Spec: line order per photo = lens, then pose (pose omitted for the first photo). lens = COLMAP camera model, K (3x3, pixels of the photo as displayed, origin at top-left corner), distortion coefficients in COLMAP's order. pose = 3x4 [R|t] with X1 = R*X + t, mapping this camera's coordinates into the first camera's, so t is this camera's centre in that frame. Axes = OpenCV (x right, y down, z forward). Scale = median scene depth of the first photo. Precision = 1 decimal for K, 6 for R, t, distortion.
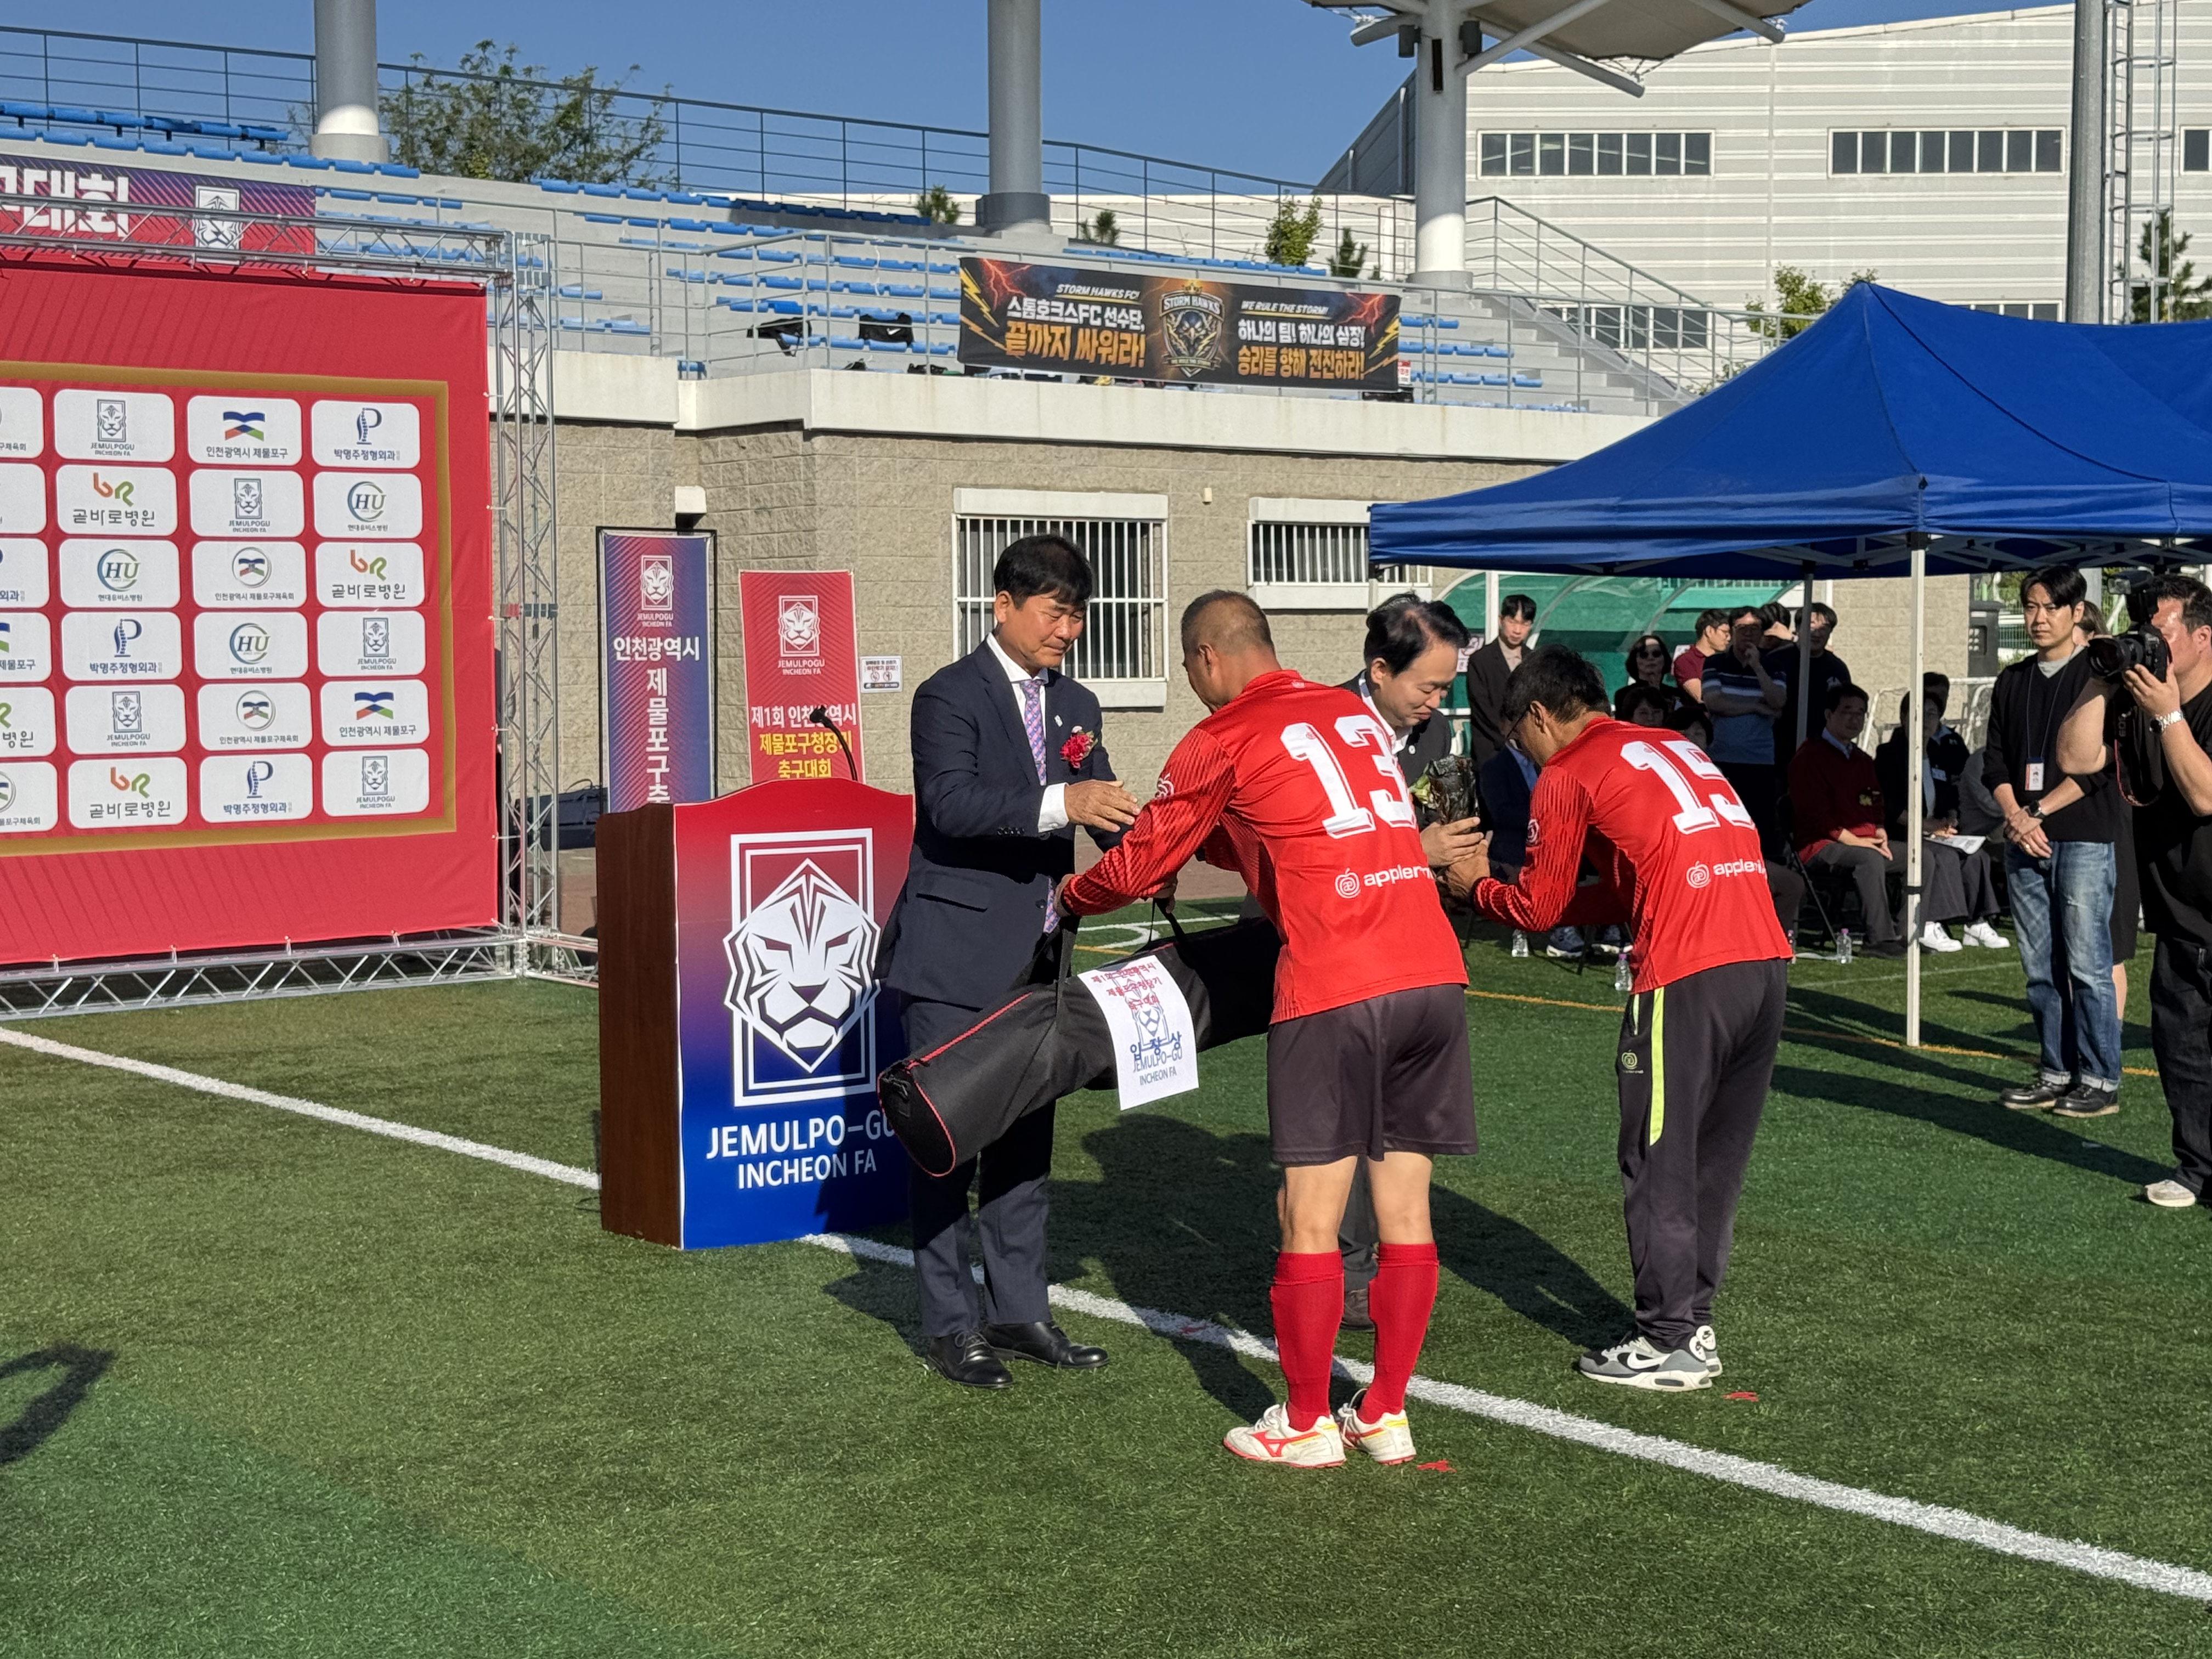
lens RADIAL K [[3195.0, 0, 1124.6], [0, 3195.0, 807.7], [0, 0, 1]] dist [0.266602, -0.783895]
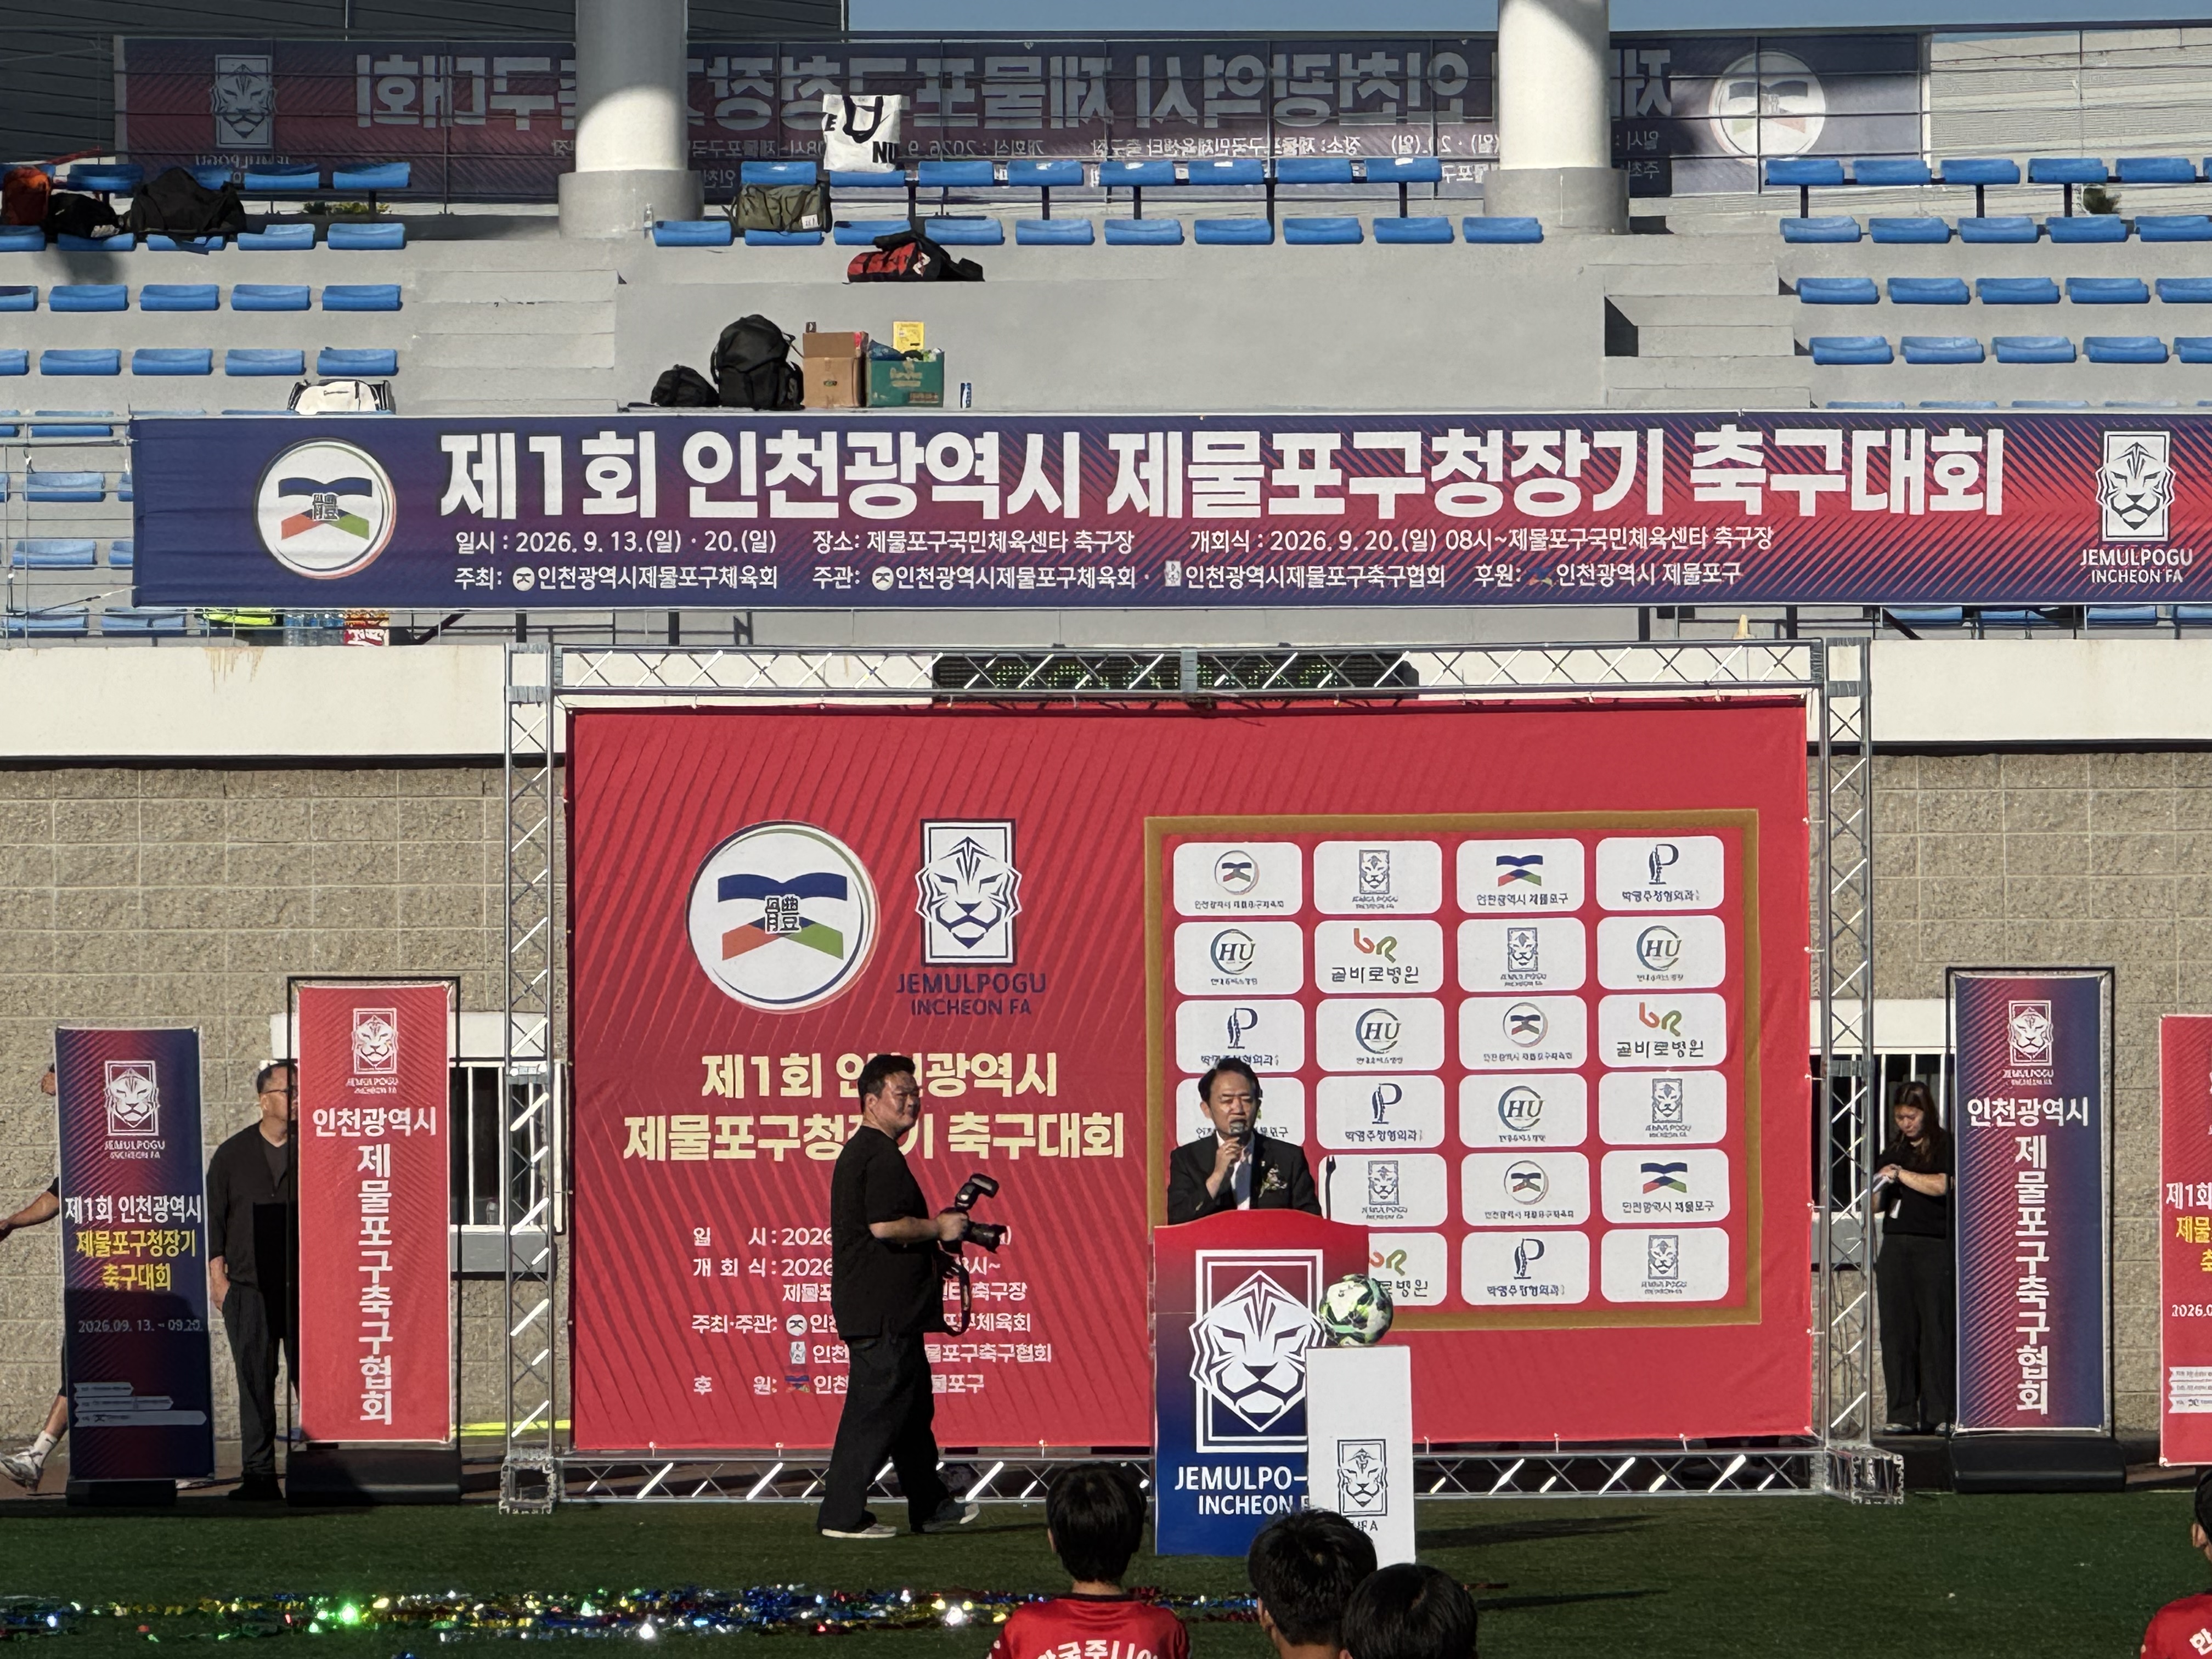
lens RADIAL K [[12438.8, 0, 1100.6], [0, 12438.8, 825.1], [0, 0, 1]] dist [-0.885726, 27.098210]
pose [[0.800195, -0.013108, -0.599597, 1.677358], [-0.030651, 0.997561, -0.062714, 0.089572], [0.598956, 0.068562, 0.797841, -1.802308]]
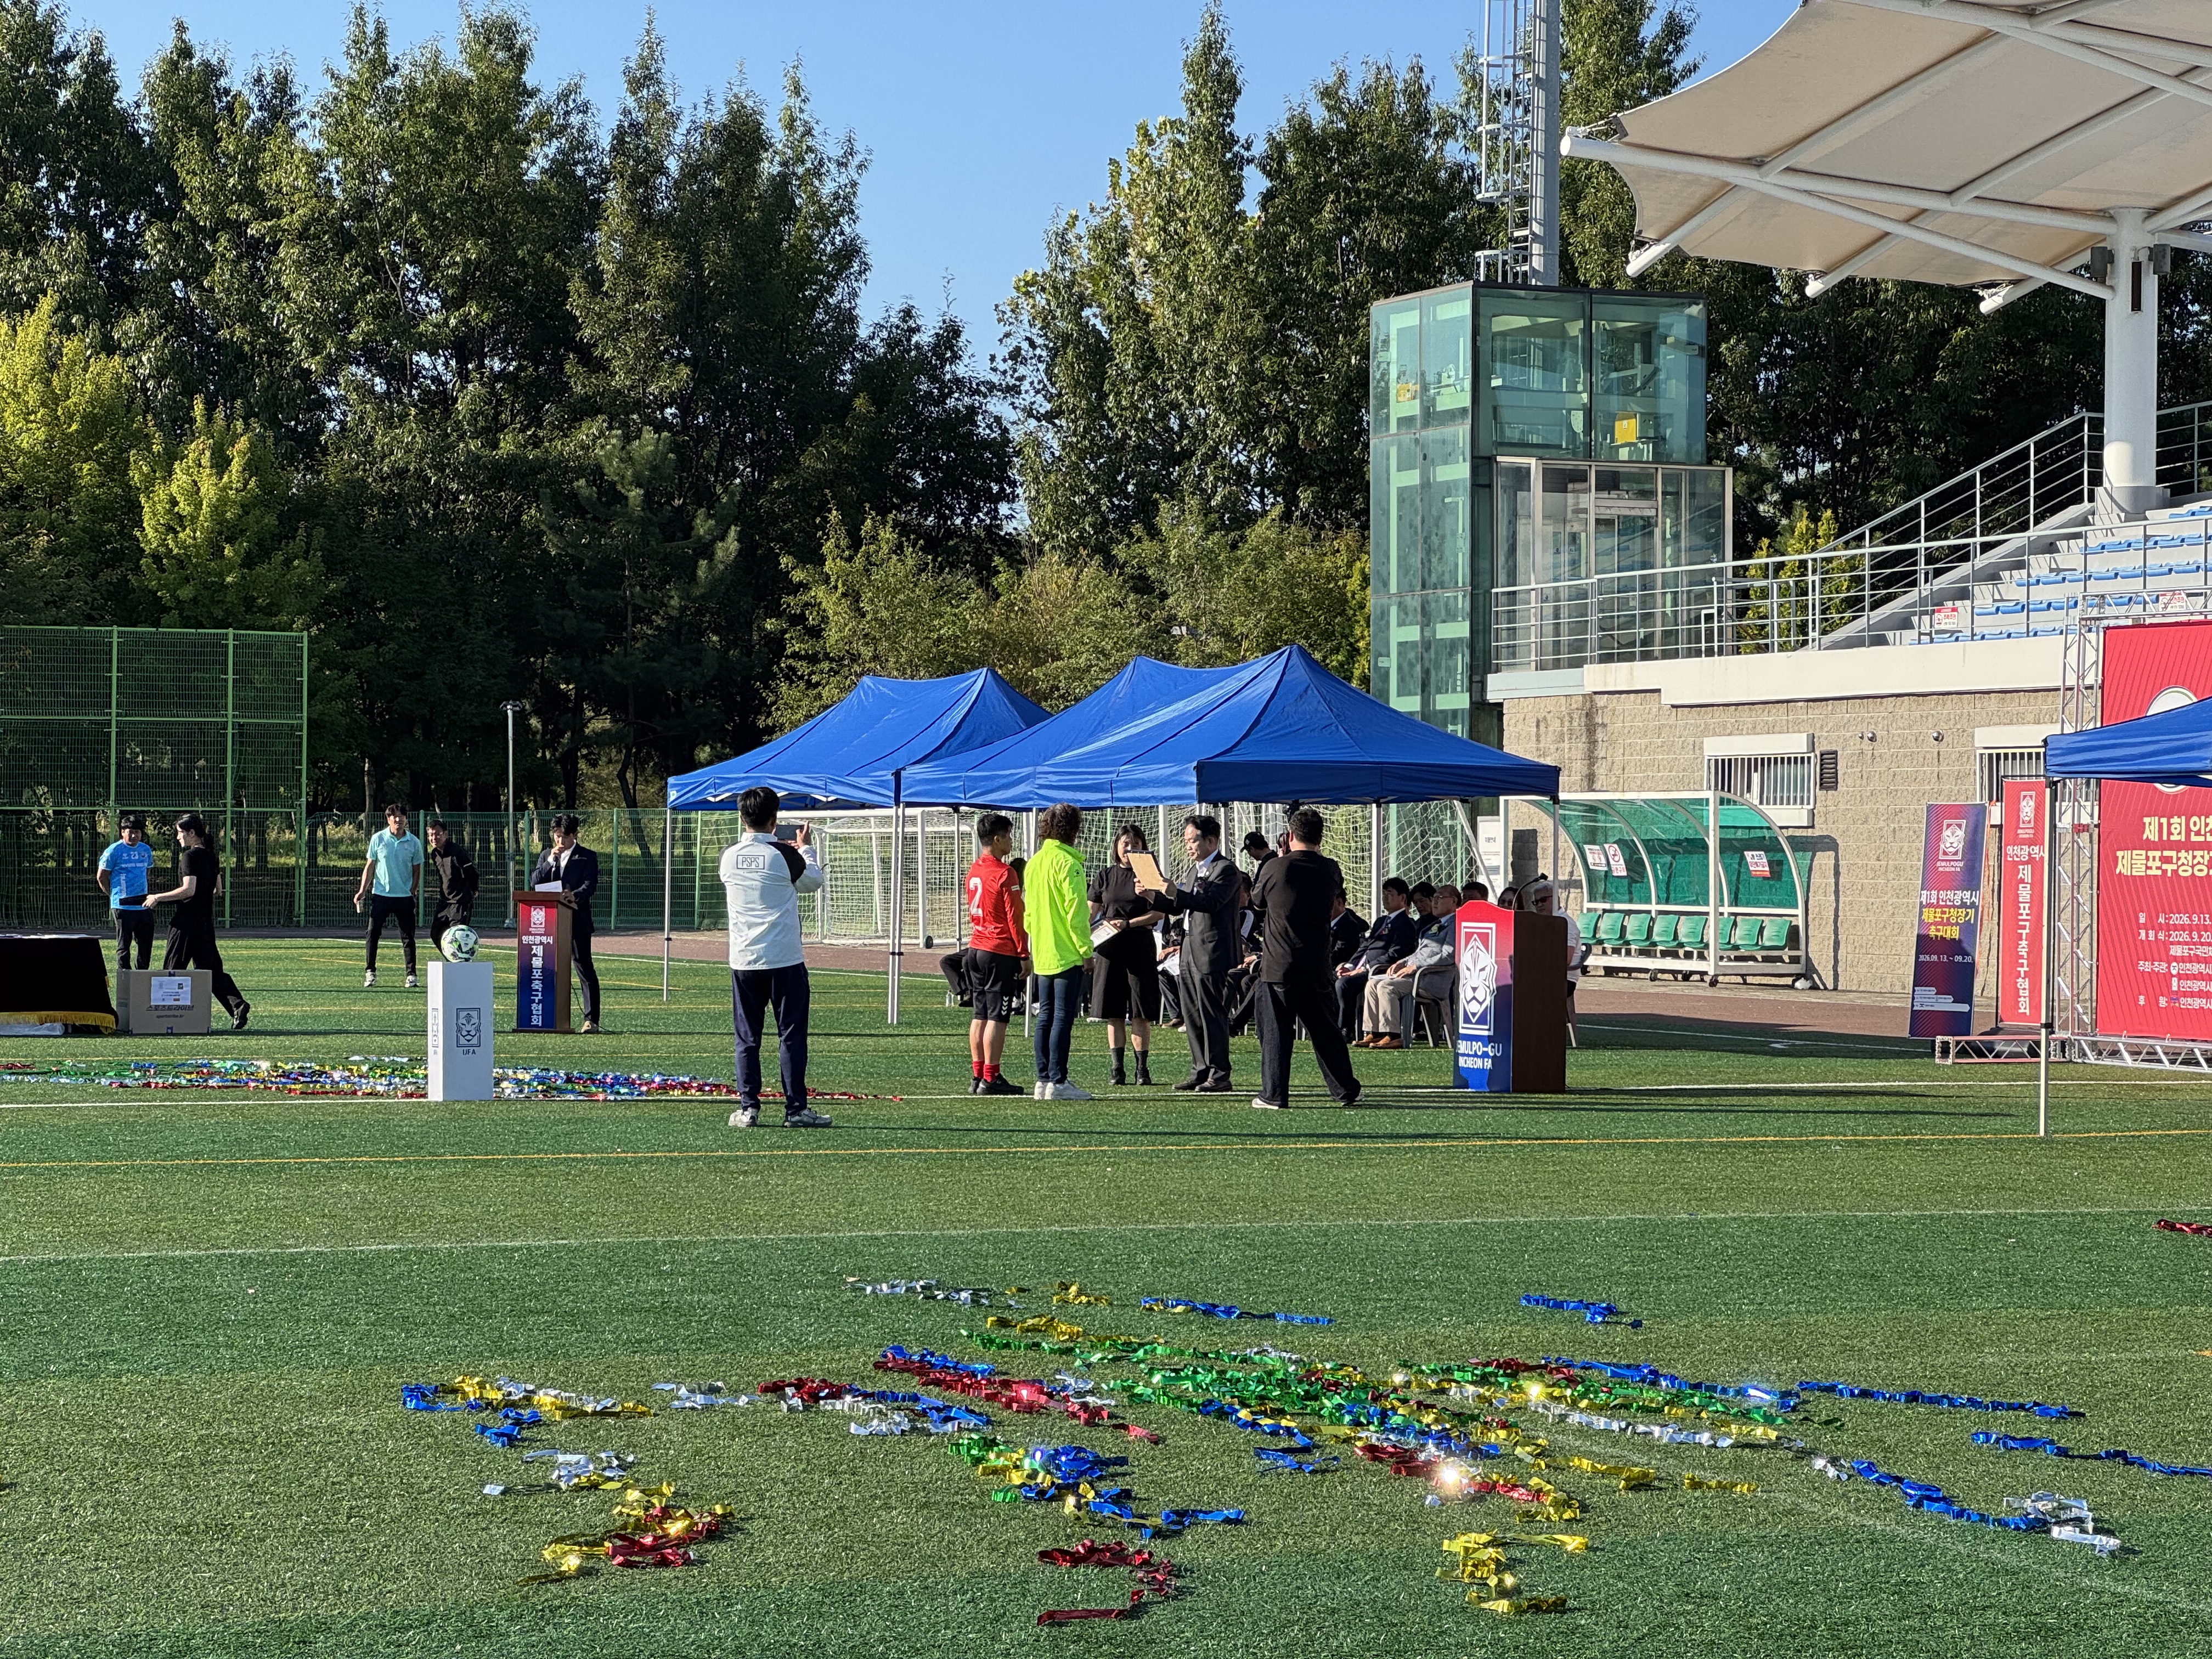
lens RADIAL K [[5016.1, 0, 748.6], [0, 5016.1, 835.0], [0, 0, 1]] dist [-0.501754, 3.906168]
pose [[-0.326214, 0.001896, -0.945294, 2.077085], [-0.052657, 0.998409, 0.020174, -0.060710], [0.943828, 0.056358, -0.325595, 0.976904]]
